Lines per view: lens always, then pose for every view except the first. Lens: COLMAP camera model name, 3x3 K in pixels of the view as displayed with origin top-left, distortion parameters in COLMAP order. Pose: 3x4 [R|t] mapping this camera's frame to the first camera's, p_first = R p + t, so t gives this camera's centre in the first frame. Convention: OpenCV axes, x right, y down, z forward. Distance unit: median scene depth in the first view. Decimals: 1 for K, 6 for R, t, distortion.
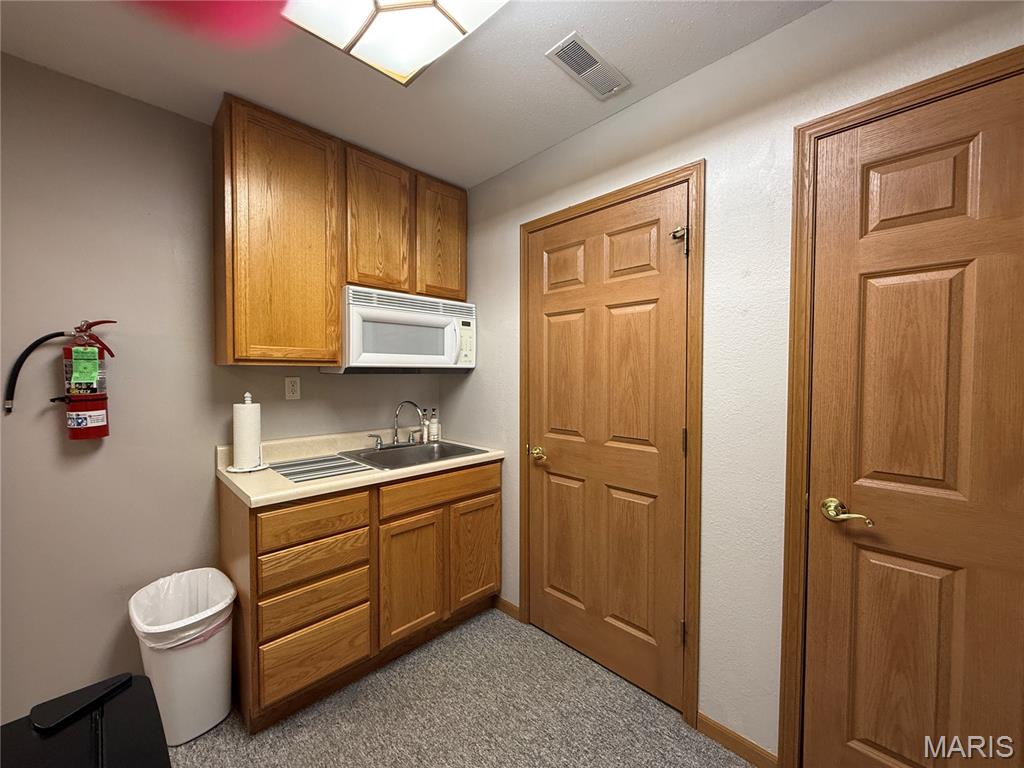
lens RADIAL K [[407.3, 0, 512.0], [0, 407.3, 384.0], [0, 0, 1]] dist [-0.000420, 0.000023]
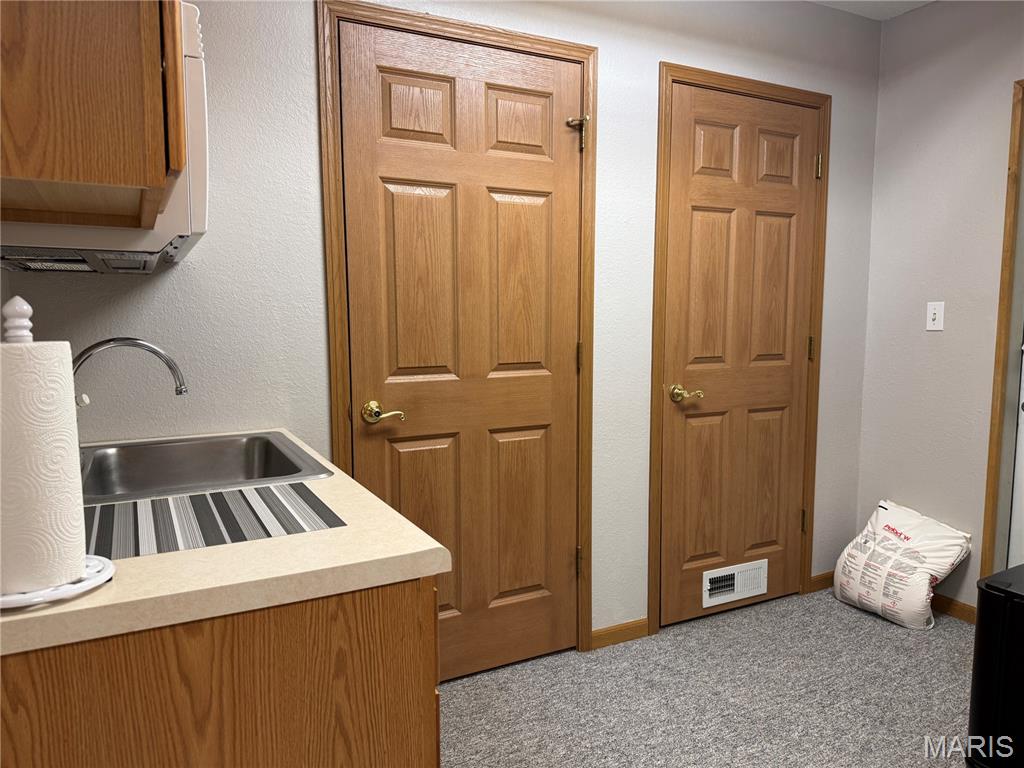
lens RADIAL K [[717.8, 0, 514.2], [0, 717.8, 386.1], [0, 0, 1]] dist [0.121082, -0.153776]
pose [[0.291853, -0.098944, 0.951332, -1.091484], [0.030265, 0.995092, 0.094210, 0.044818], [-0.955984, 0.001296, 0.293415, 0.606511]]
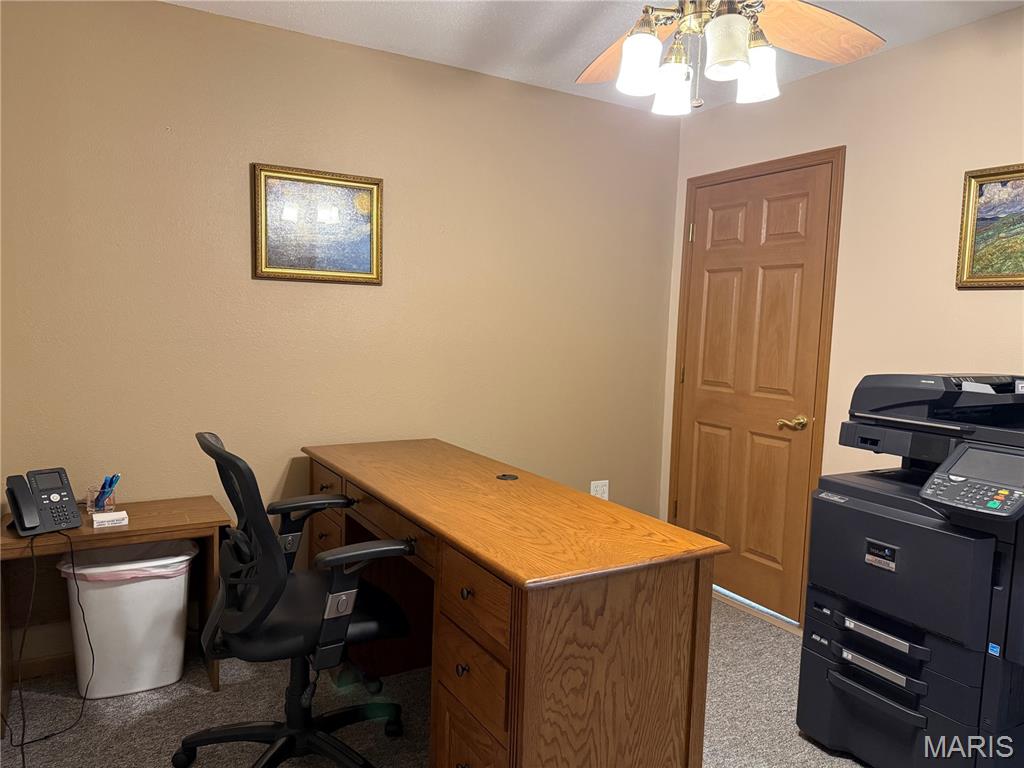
lens RADIAL K [[717.8, 0, 514.2], [0, 717.8, 386.1], [0, 0, 1]] dist [0.121082, -0.153776]
pose [[0.967487, 0.057489, -0.246299, 0.098793], [-0.043556, 0.997147, 0.061653, 0.034615], [0.249141, -0.048921, 0.967231, -1.121421]]
